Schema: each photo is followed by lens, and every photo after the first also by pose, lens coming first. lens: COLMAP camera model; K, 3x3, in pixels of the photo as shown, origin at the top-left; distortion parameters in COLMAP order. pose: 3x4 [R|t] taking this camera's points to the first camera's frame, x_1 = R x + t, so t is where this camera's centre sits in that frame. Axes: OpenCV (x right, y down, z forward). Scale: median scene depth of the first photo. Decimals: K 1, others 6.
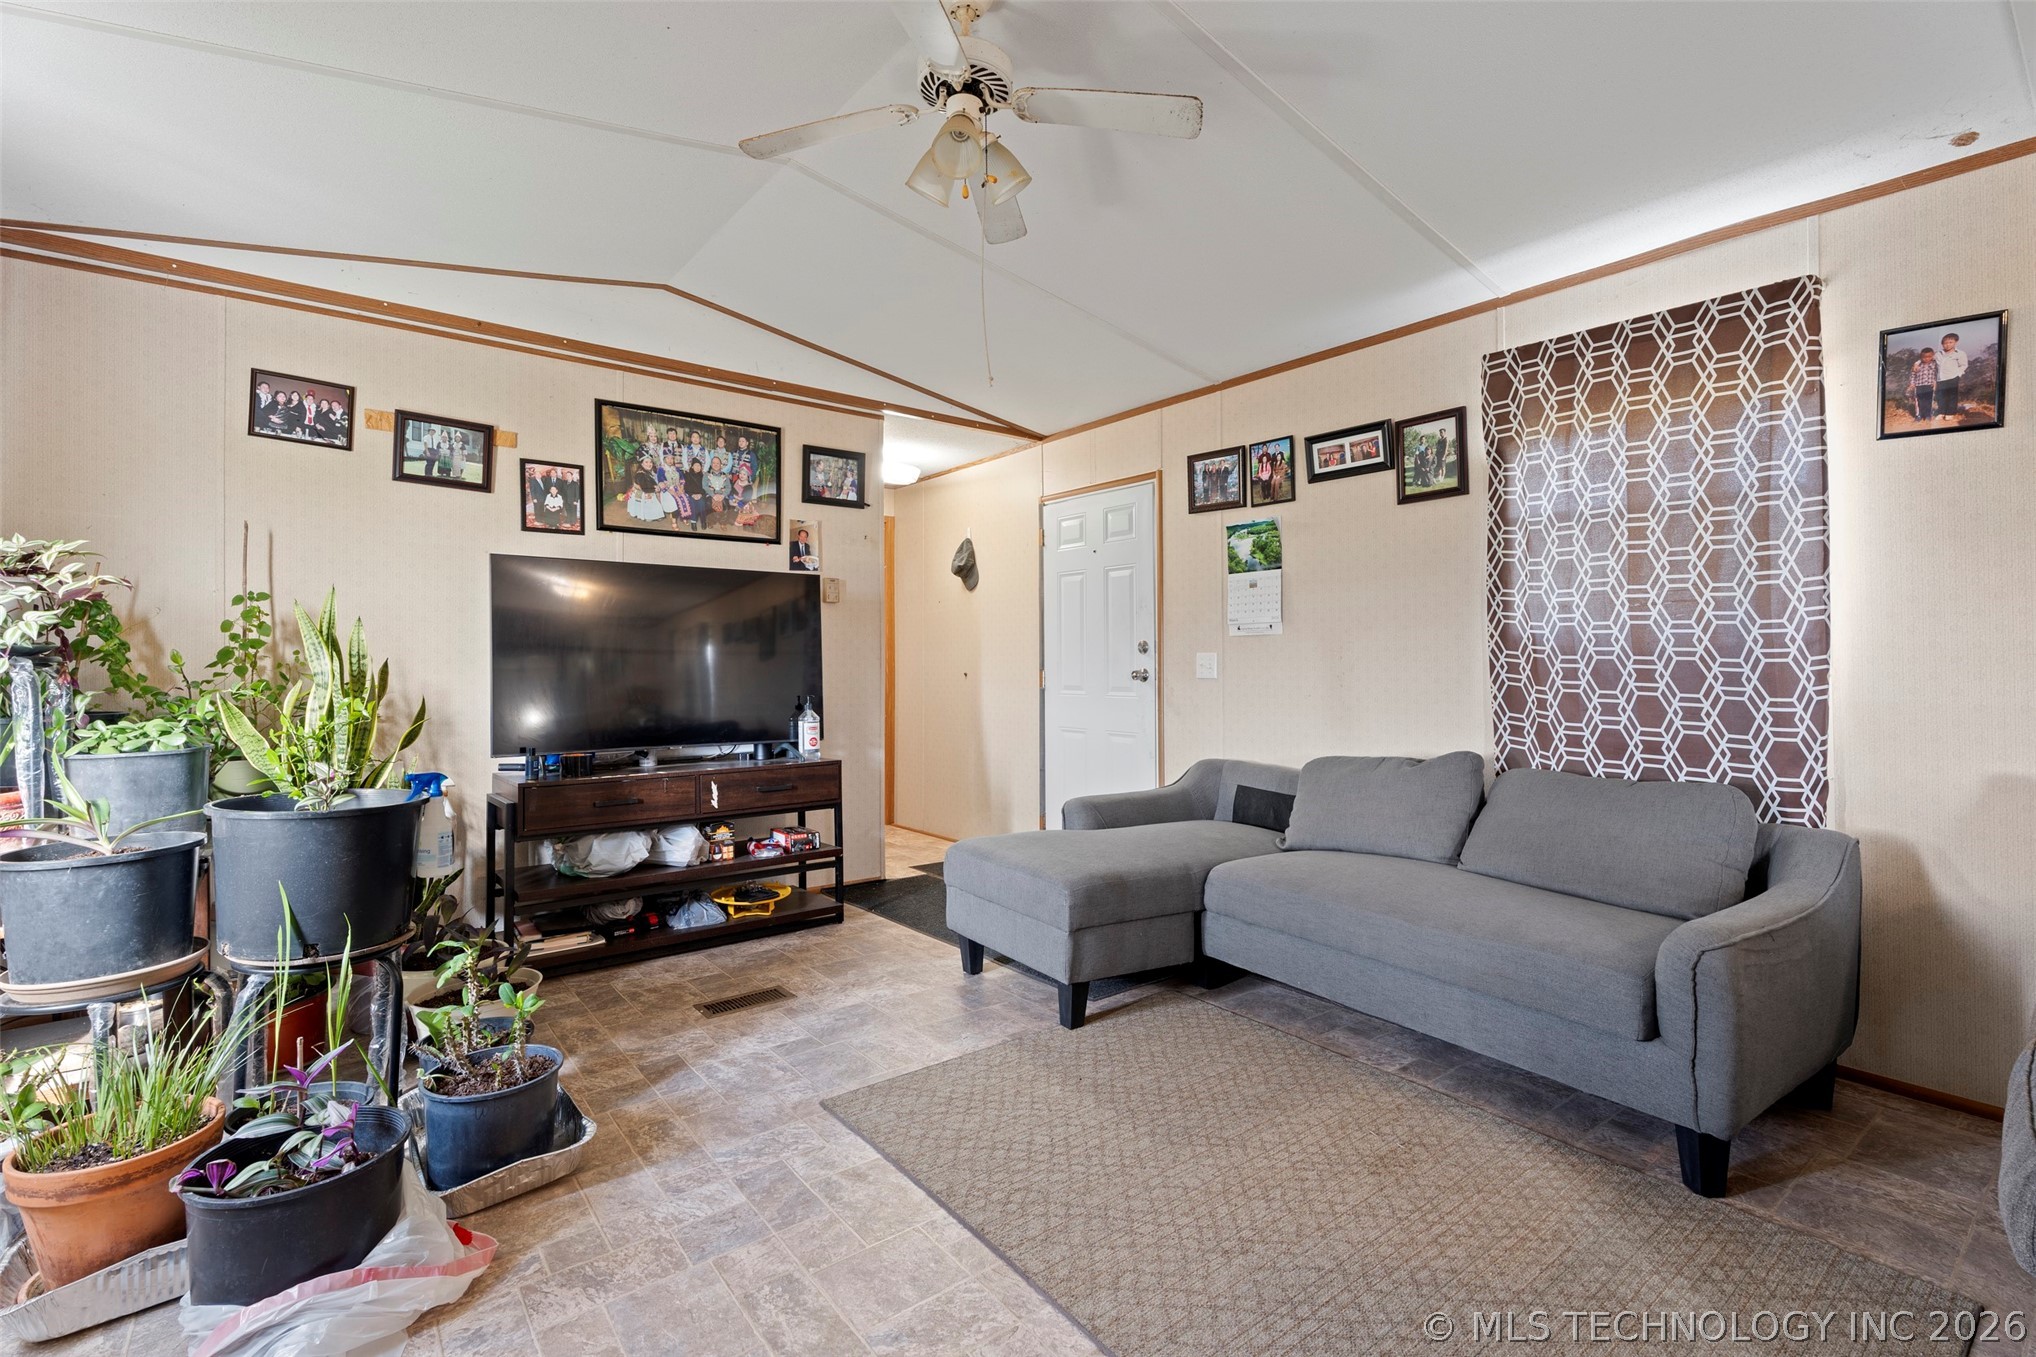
lens RADIAL K [[919.1, 0, 1018.8], [0, 919.1, 648.2], [0, 0, 1]] dist [0.003775, 0.000559]
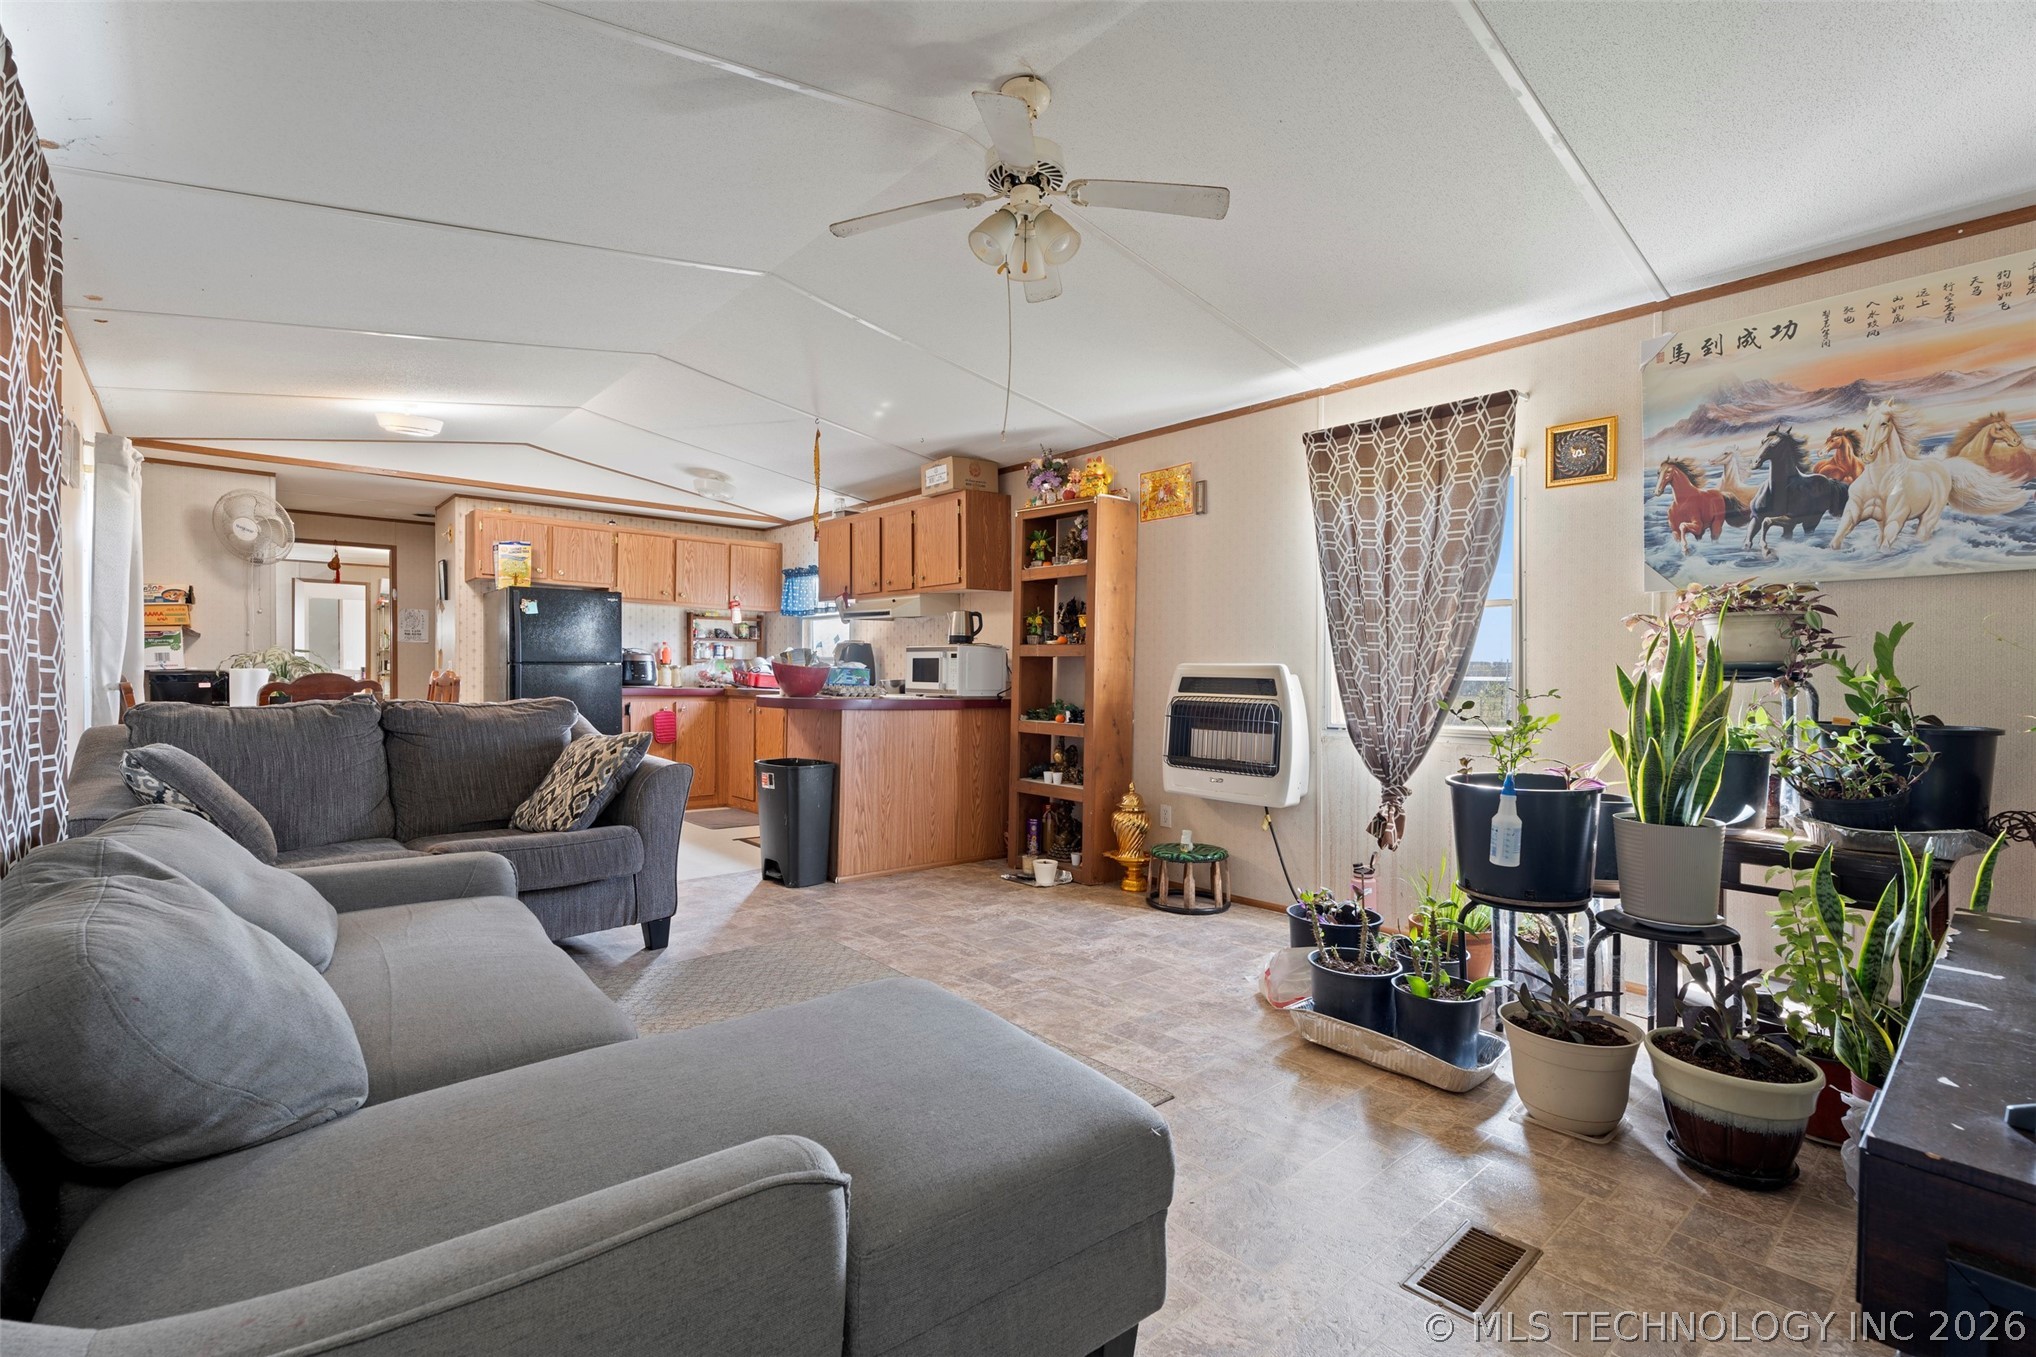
lens RADIAL K [[919.1, 0, 1024.2], [0, 919.1, 683.2], [0, 0, 1]] dist [0.003775, 0.000559]
pose [[-0.997679, -0.002521, -0.068047, 0.015680], [-0.002272, 0.999990, -0.003741, 0.022702], [0.068056, -0.003578, -0.997675, 1.304483]]
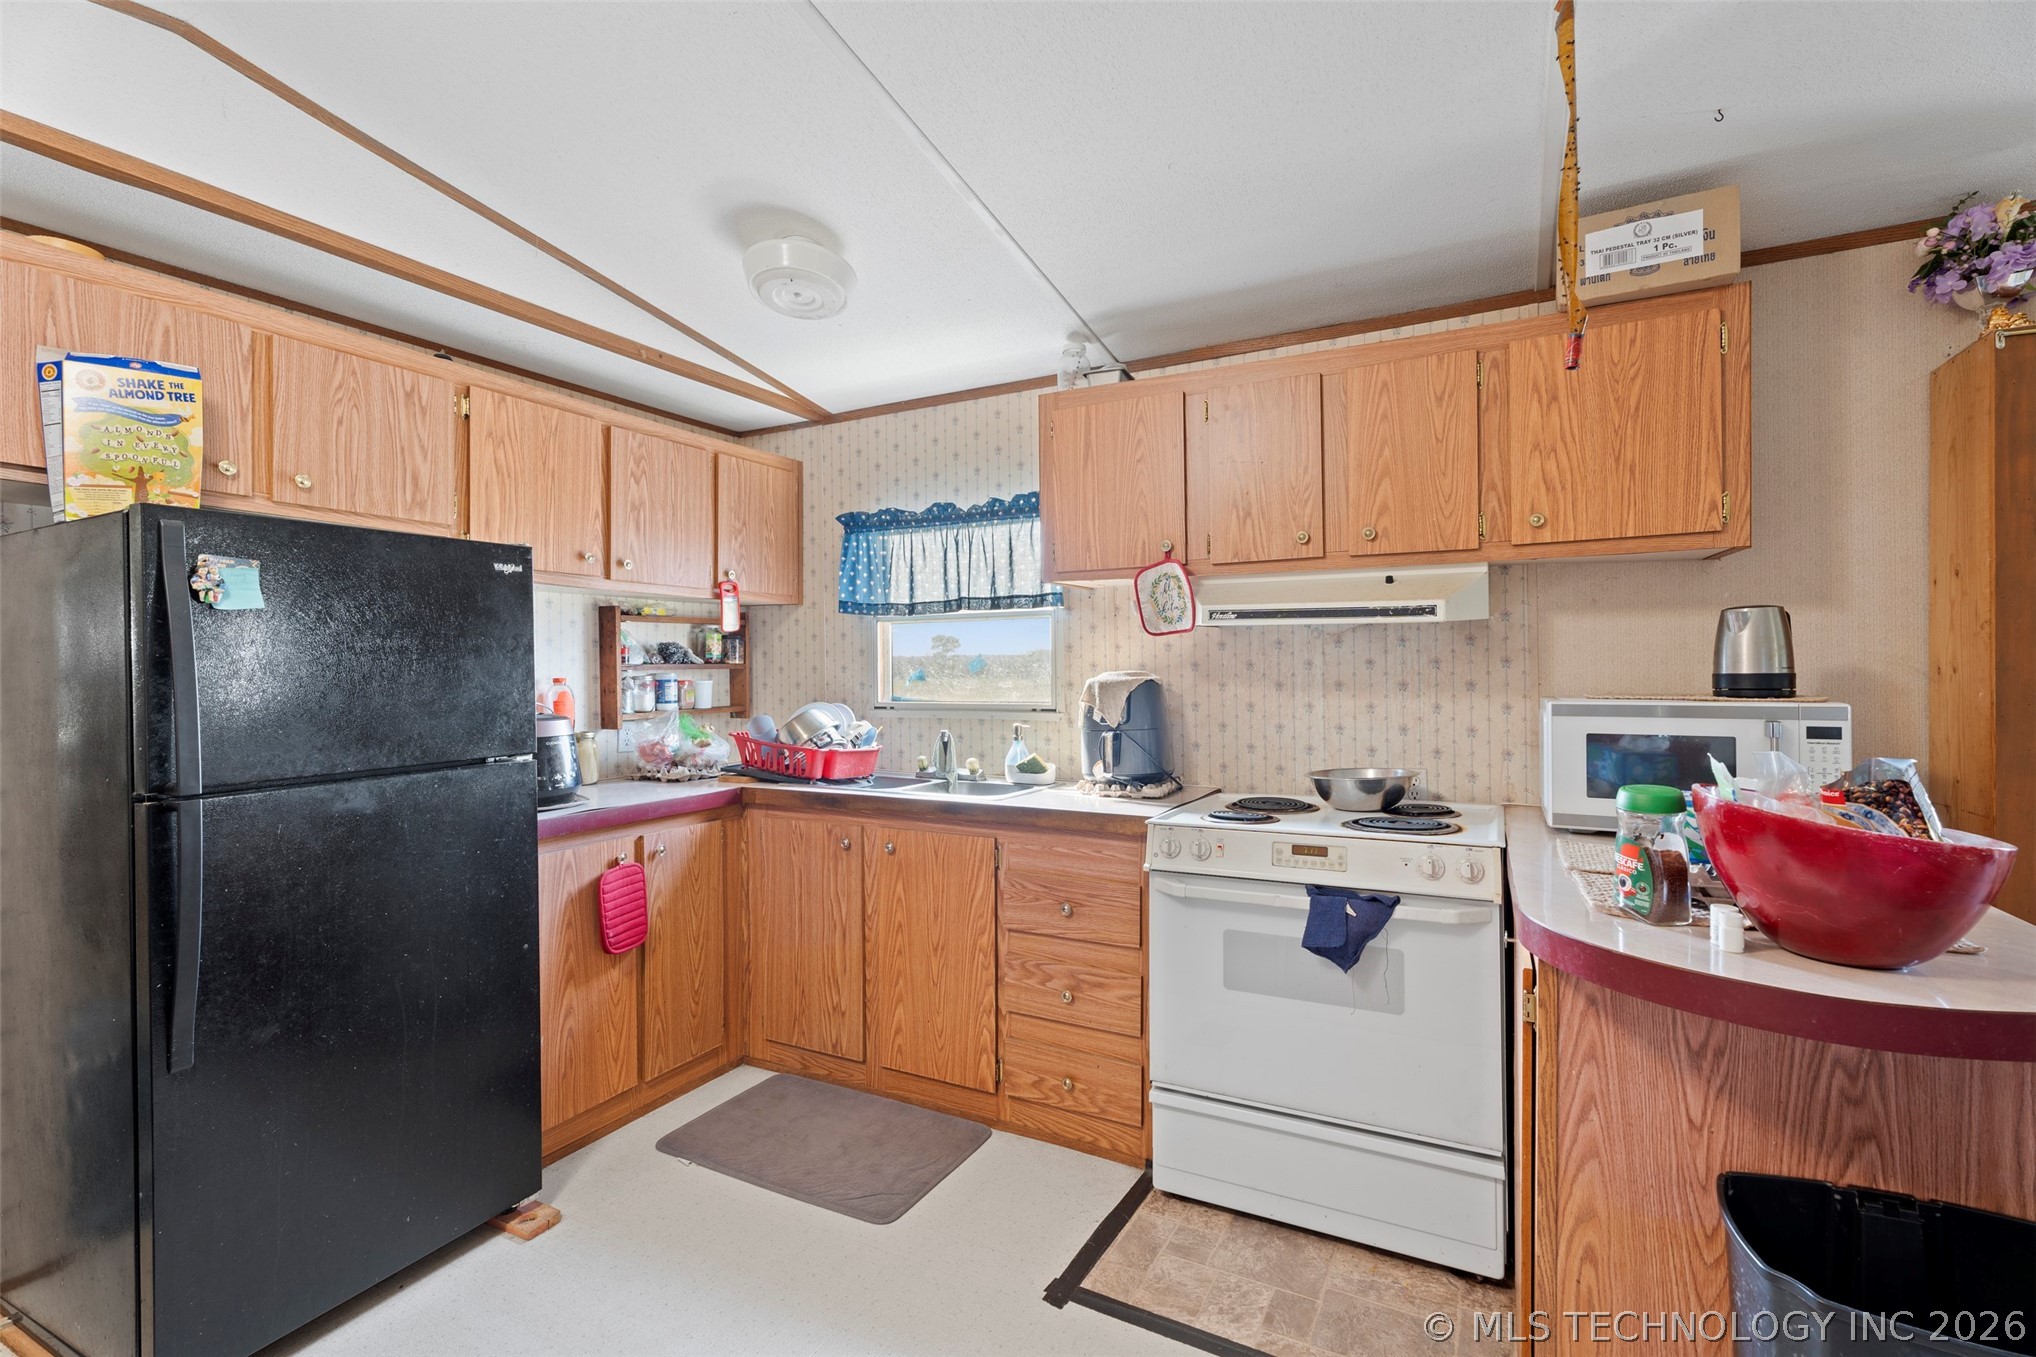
lens RADIAL K [[919.1, 0, 1025.8], [0, 919.1, 674.2], [0, 0, 1]] dist [0.003775, 0.000559]
pose [[-0.909582, 0.016943, -0.415178, 0.664919], [0.021137, 0.999761, -0.005508, -0.068296], [0.414986, -0.013785, -0.909723, 0.097237]]
